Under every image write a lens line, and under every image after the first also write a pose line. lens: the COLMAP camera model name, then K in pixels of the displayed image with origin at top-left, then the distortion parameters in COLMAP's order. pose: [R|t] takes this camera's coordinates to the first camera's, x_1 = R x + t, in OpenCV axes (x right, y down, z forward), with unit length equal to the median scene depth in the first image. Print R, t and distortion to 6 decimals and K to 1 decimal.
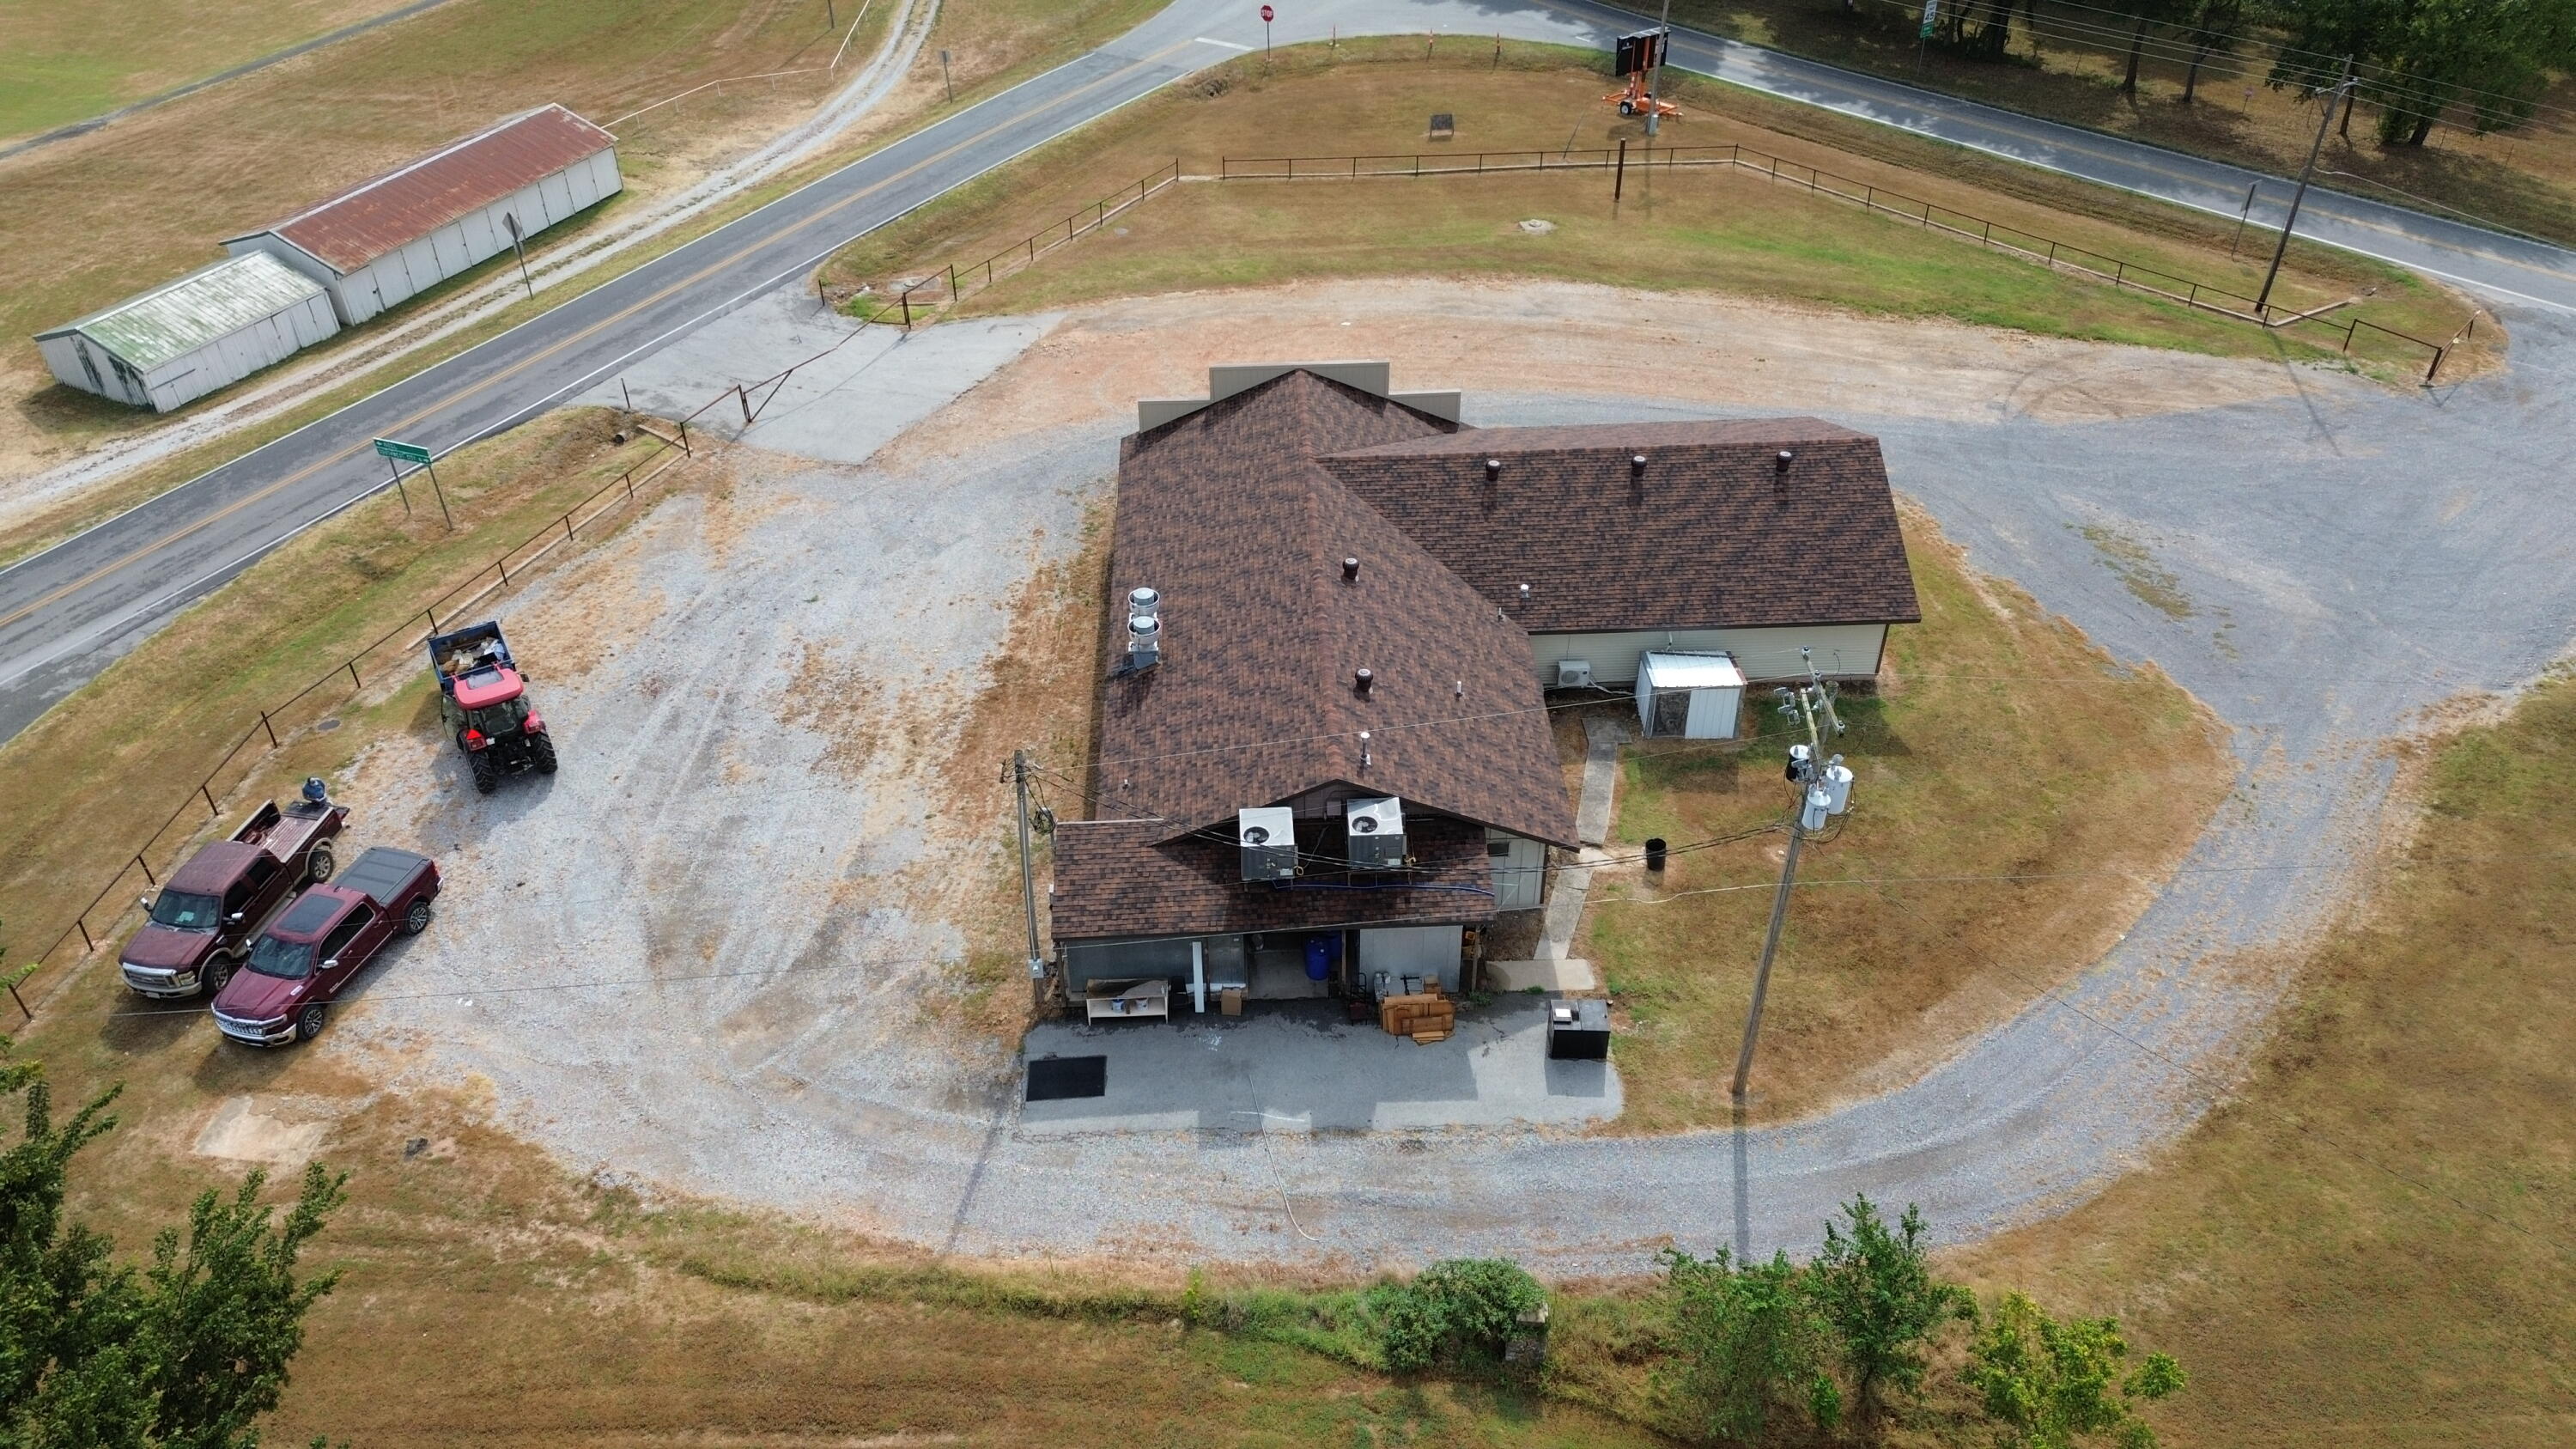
lens RADIAL K [[1828.8, 0, 1288.0], [0, 1828.8, 724.5], [0, 0, 1]] dist [0.063701, -0.051784]
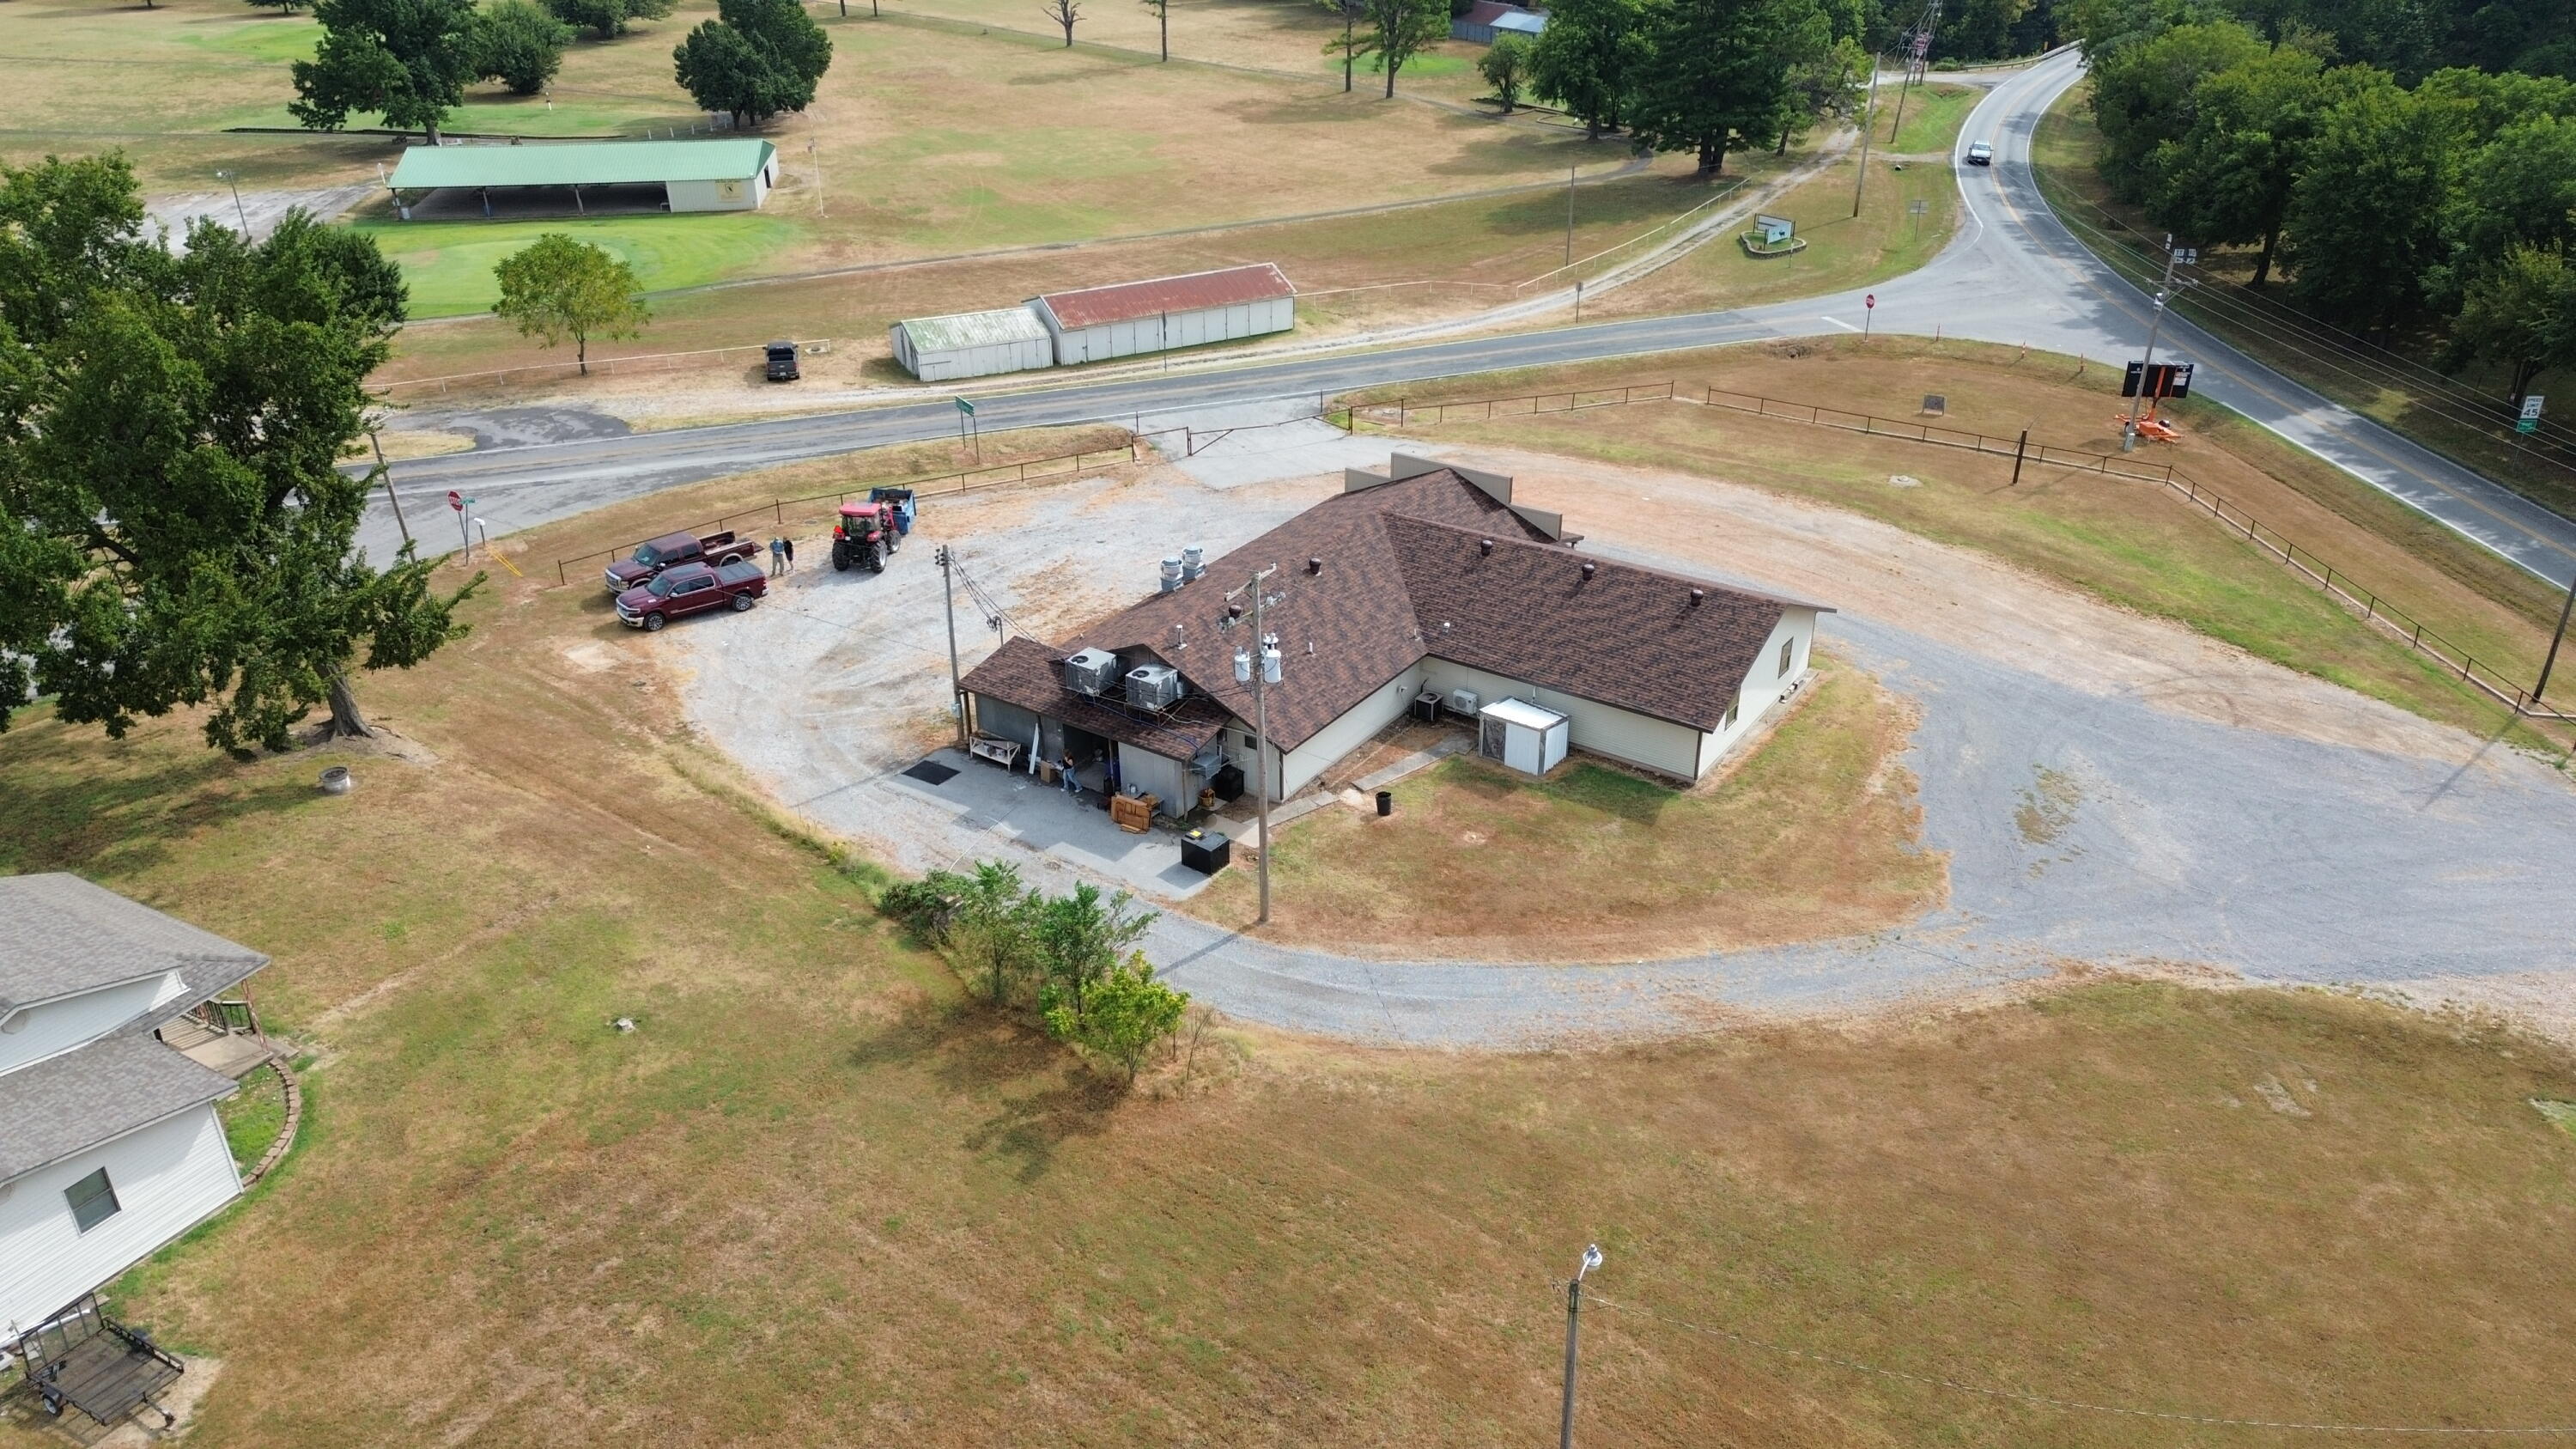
lens RADIAL K [[1828.8, 0, 1288.0], [0, 1828.8, 724.5], [0, 0, 1]] dist [0.063701, -0.051784]
pose [[0.803041, 0.282946, -0.524468, 0.752751], [-0.364876, 0.929289, -0.057337, 0.109163], [0.471160, 0.237410, 0.849497, -0.149453]]
